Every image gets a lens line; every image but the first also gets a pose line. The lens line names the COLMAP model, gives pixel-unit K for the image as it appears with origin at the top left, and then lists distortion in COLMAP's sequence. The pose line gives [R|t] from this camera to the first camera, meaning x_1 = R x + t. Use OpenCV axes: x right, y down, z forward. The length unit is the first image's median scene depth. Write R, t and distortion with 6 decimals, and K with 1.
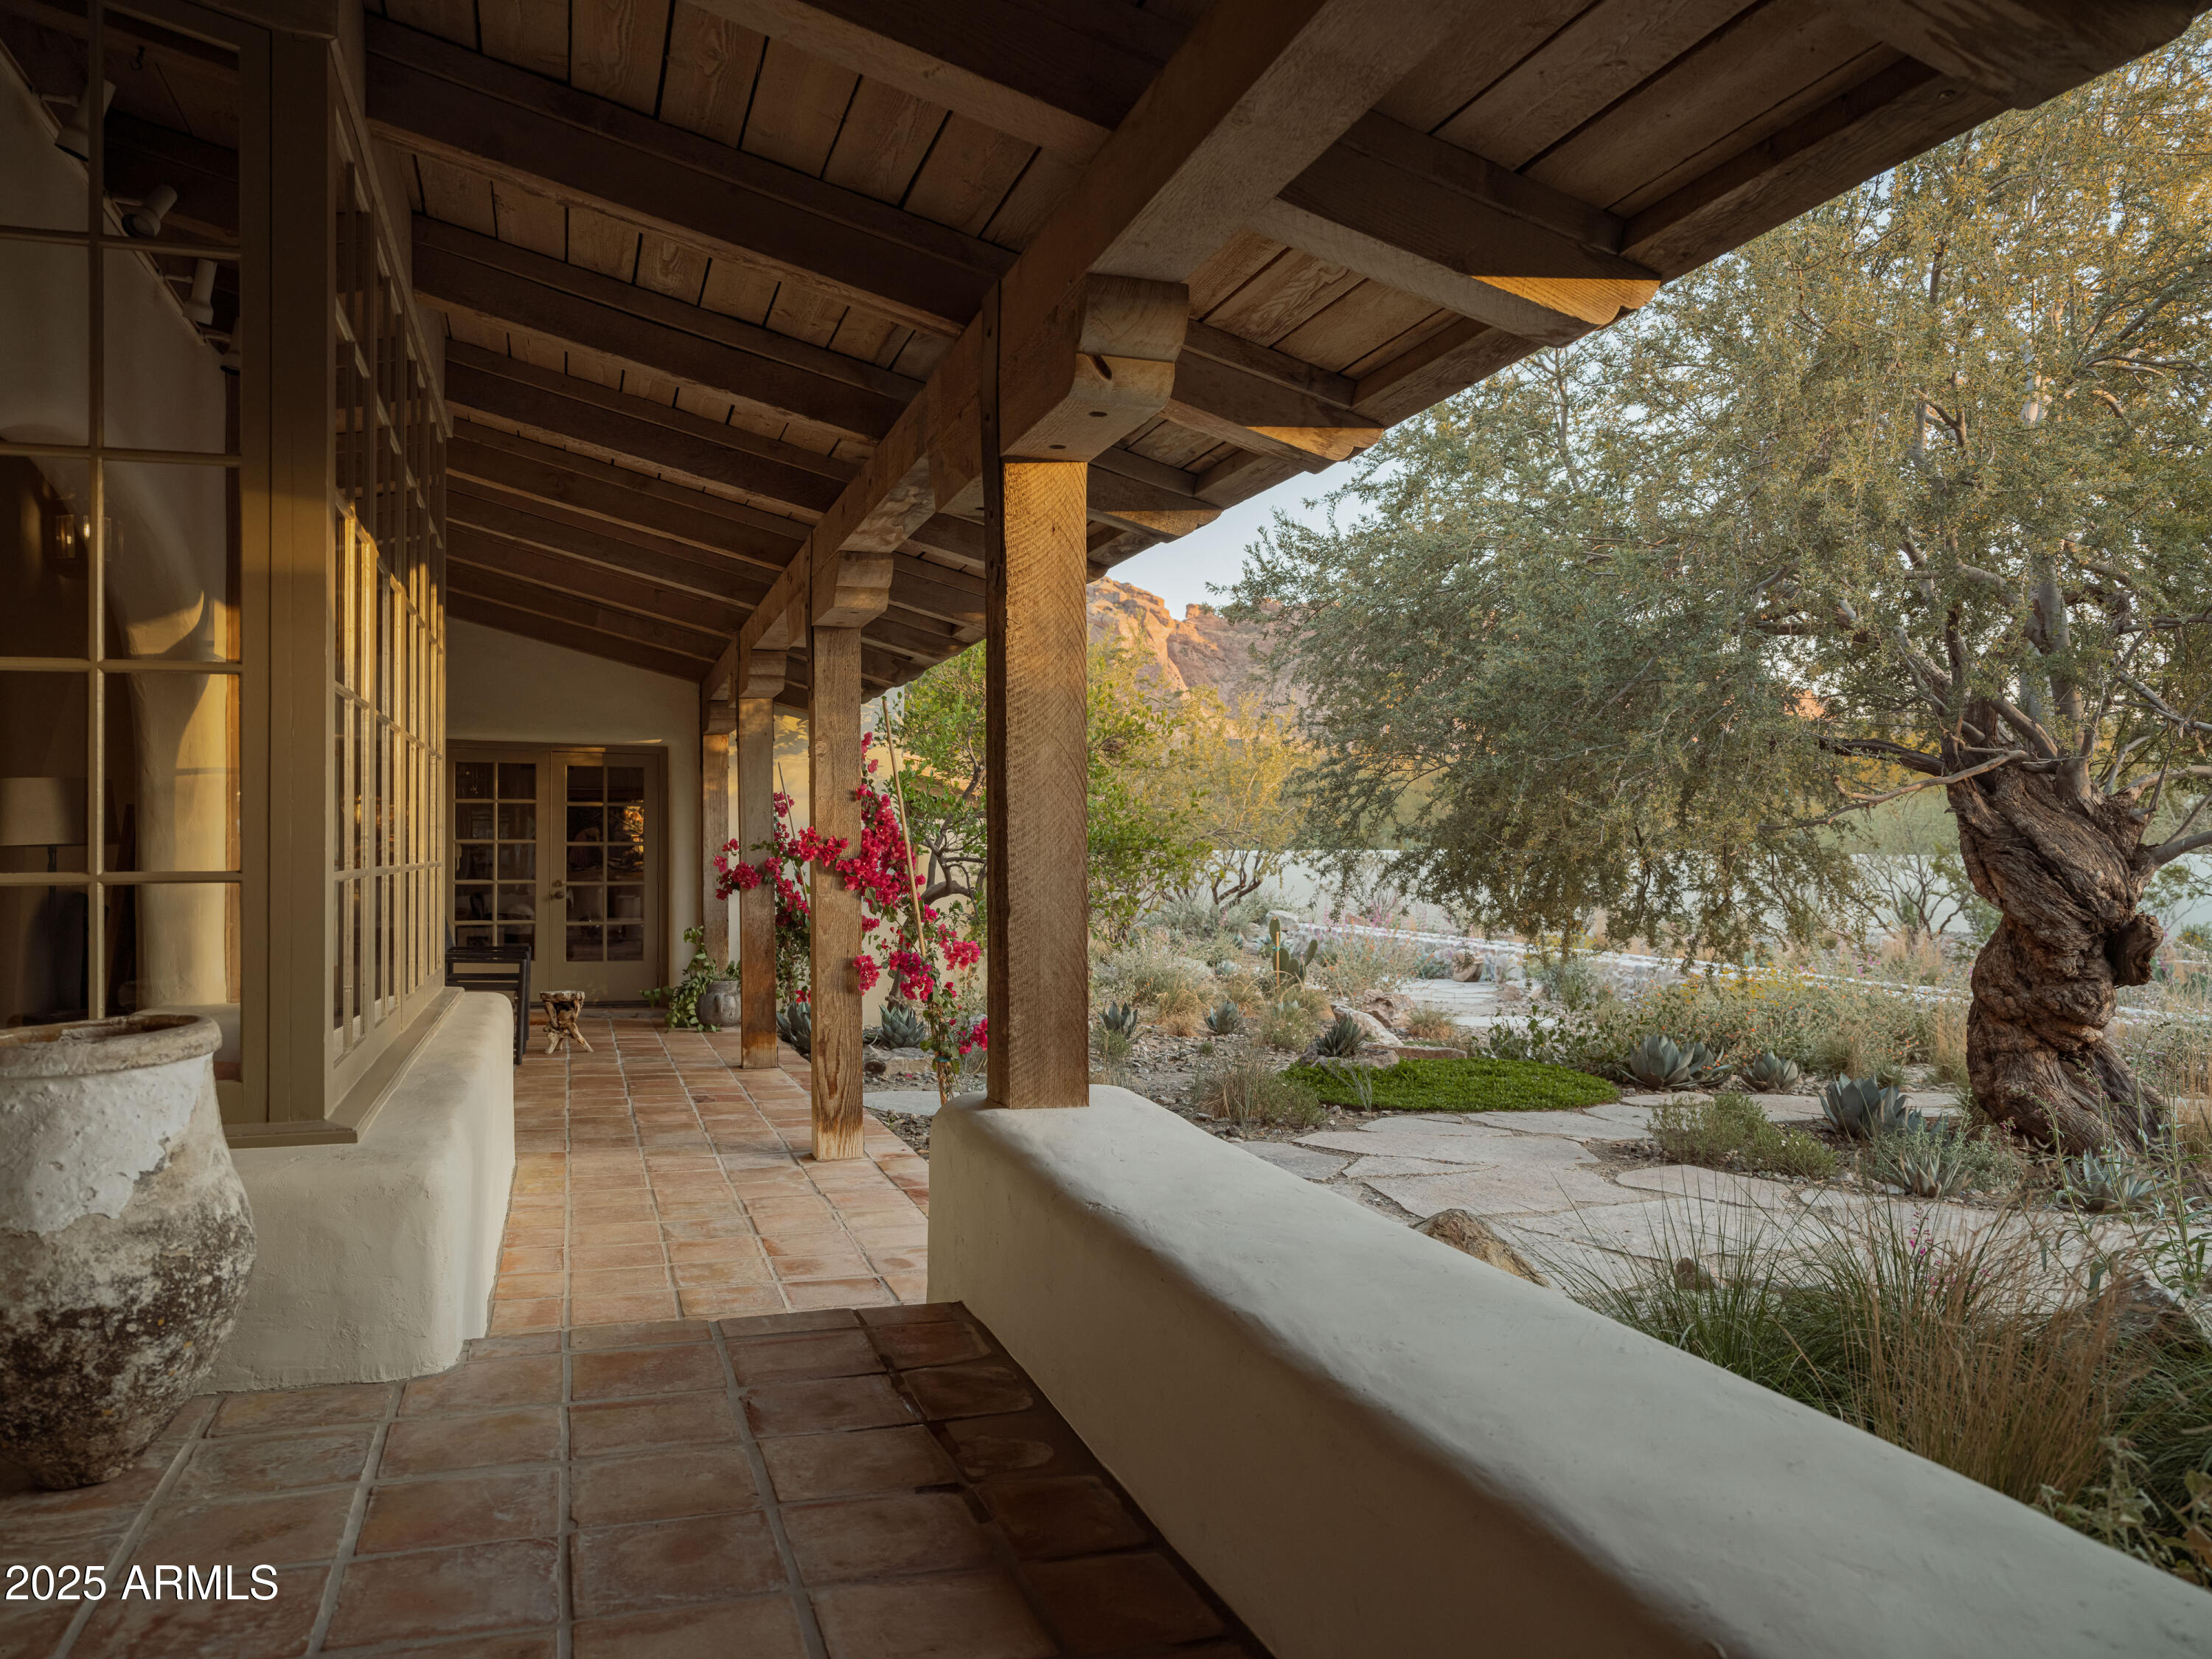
lens RADIAL K [[1632.5, 0, 1096.6], [0, 1632.5, 834.0], [0, 0, 1]] dist [-0.000019, -0.000381]
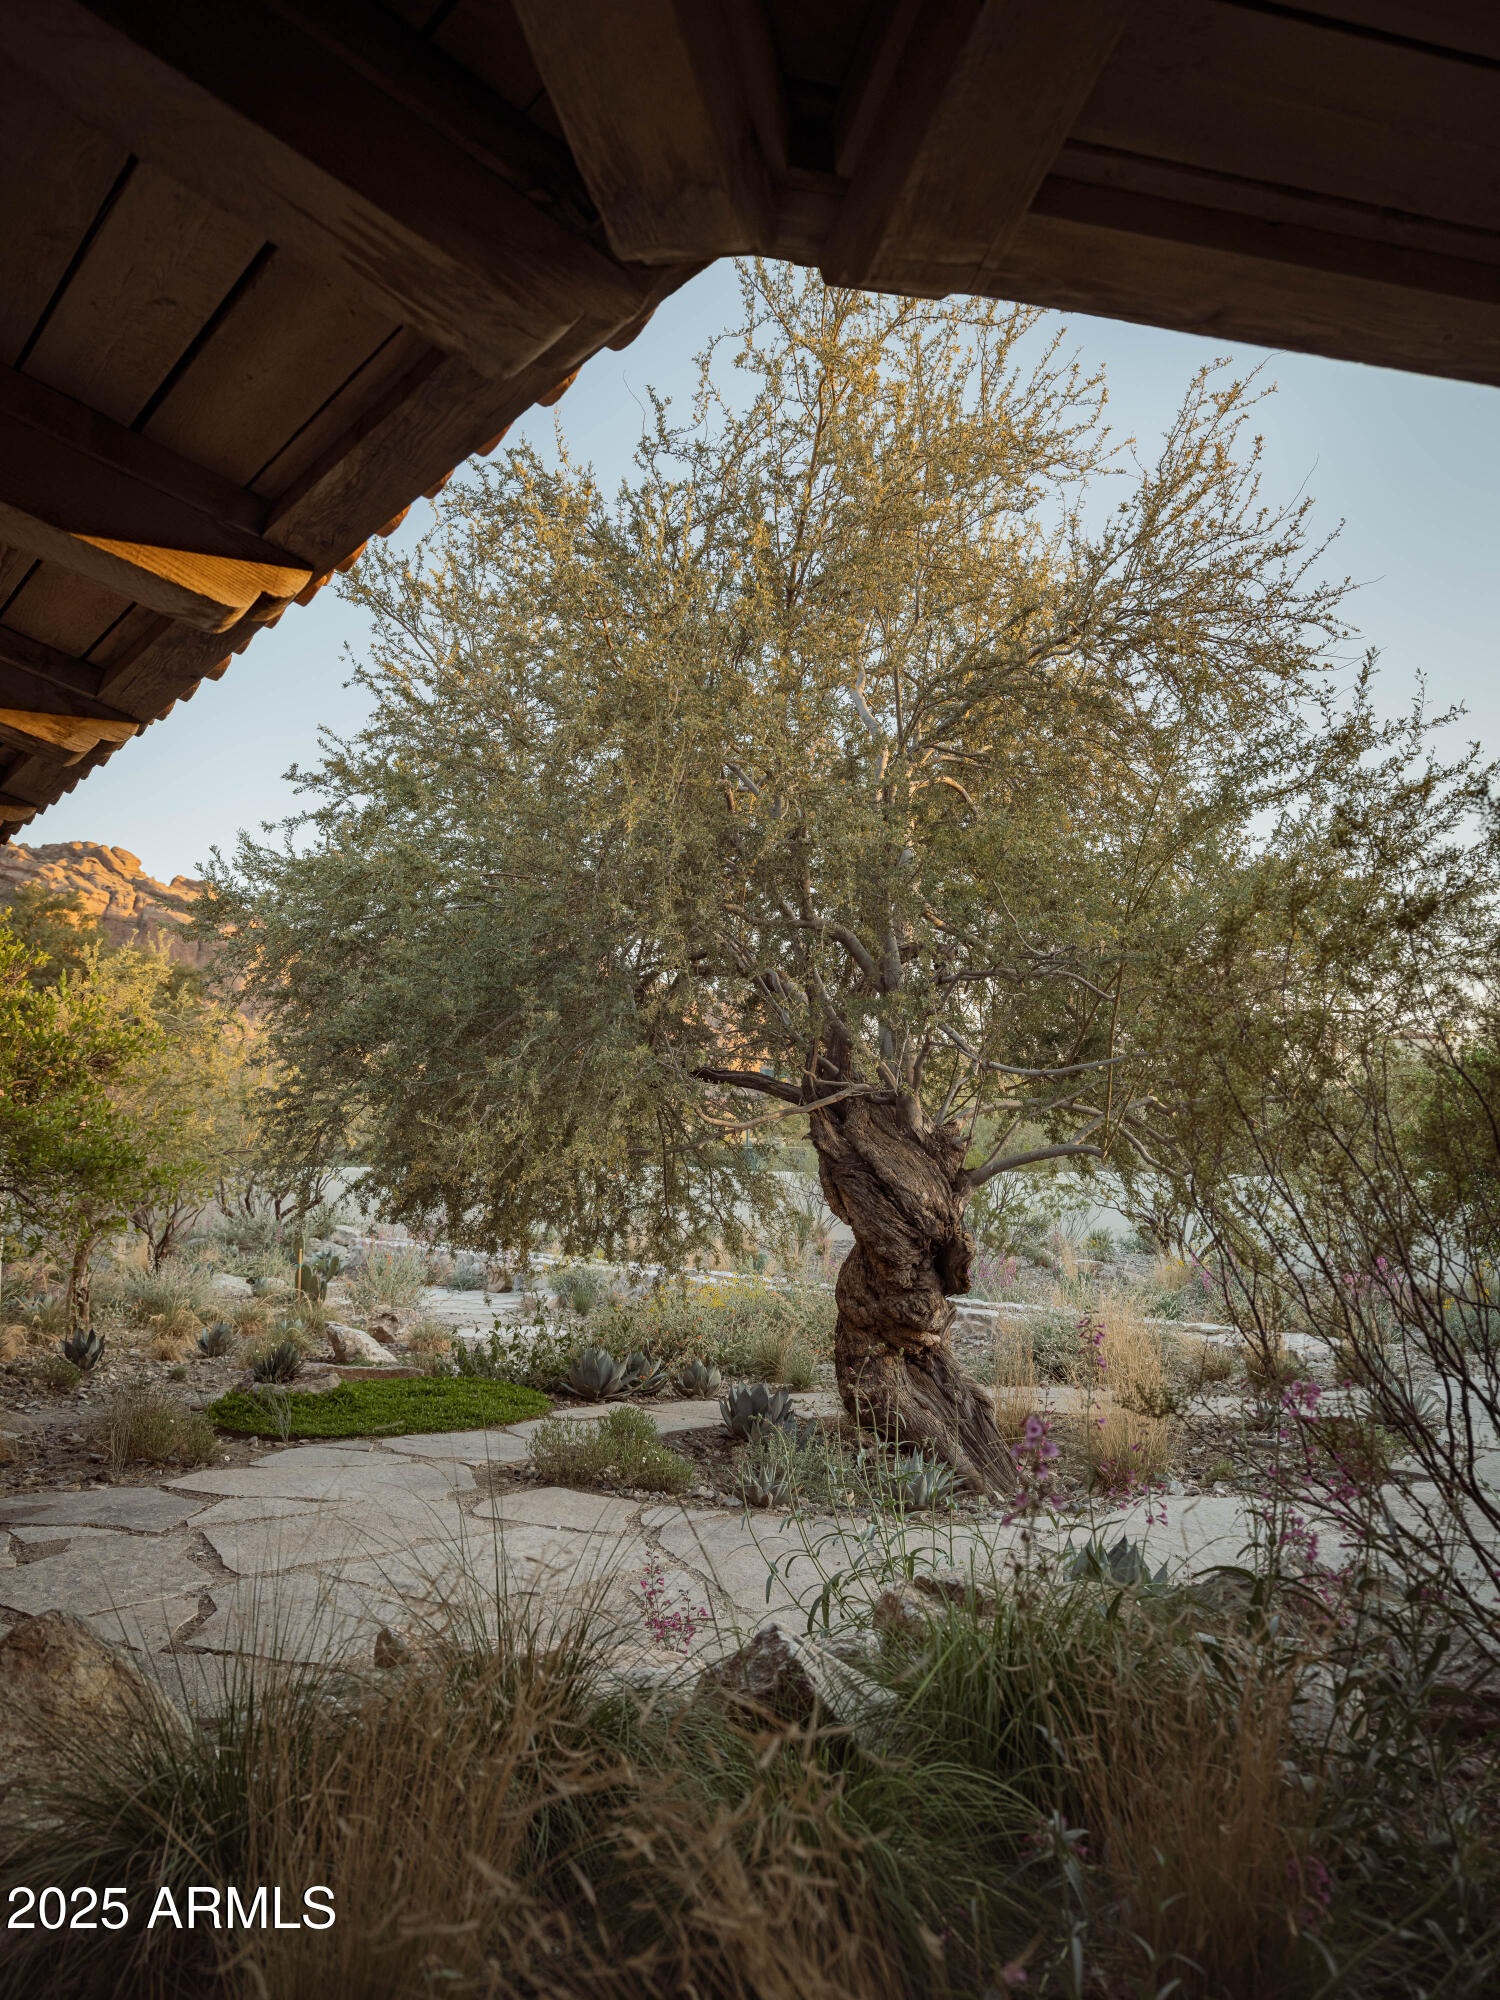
lens RADIAL K [[1476.0, 0, 735.2], [0, 1476.0, 1005.0], [0, 0, 1]] dist [-0.000019, -0.000381]
pose [[0.945907, 0.037624, 0.322249, 0.145204], [-0.005770, 0.995047, -0.099239, -0.003956], [-0.324387, 0.092012, 0.941439, 0.067685]]
